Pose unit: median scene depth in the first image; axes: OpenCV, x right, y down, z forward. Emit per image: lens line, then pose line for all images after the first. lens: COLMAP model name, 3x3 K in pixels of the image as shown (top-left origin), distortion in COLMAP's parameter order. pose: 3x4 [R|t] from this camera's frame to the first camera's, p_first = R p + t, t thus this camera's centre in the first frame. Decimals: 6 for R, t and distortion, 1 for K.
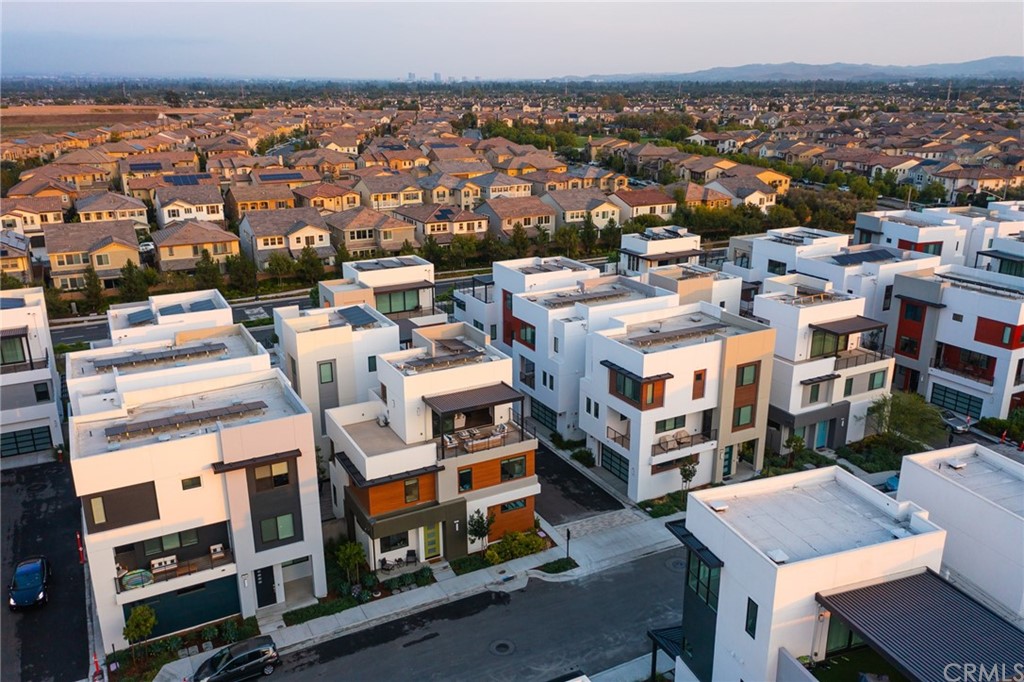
lens RADIAL K [[806.4, 0, 512.0], [0, 806.4, 341.0], [0, 0, 1]] dist [0.022388, -0.001296]
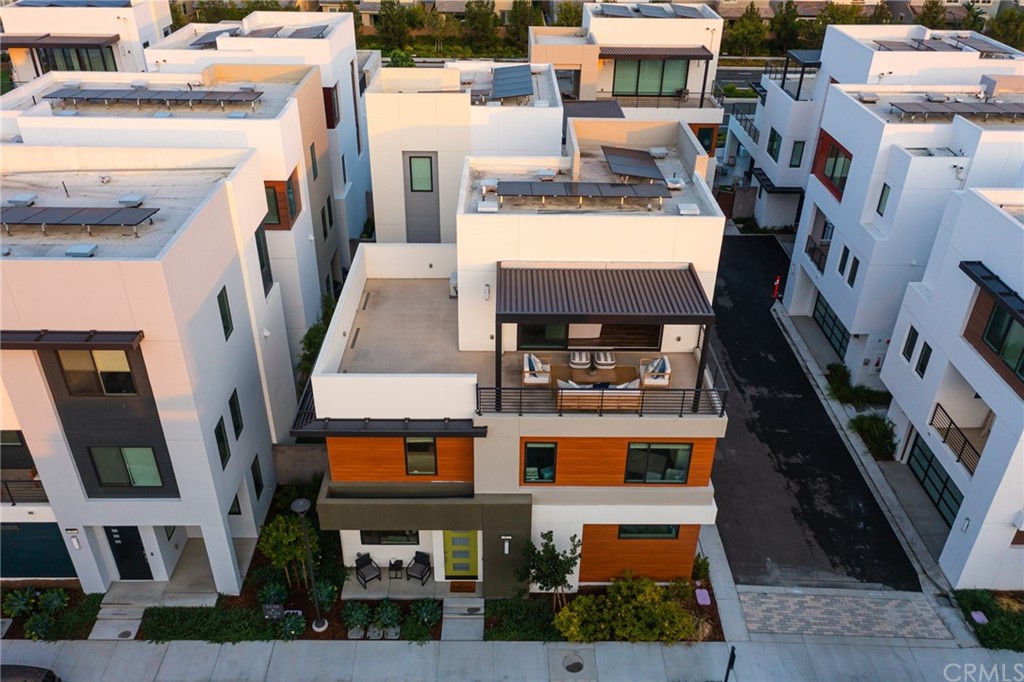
lens RADIAL K [[806.4, 0, 512.0], [0, 806.4, 341.0], [0, 0, 1]] dist [0.022388, -0.001296]
pose [[0.885650, 0.257931, -0.386130, 0.080429], [-0.156937, 0.948874, 0.273879, -0.015625], [0.437030, -0.181963, 0.880848, 0.549839]]
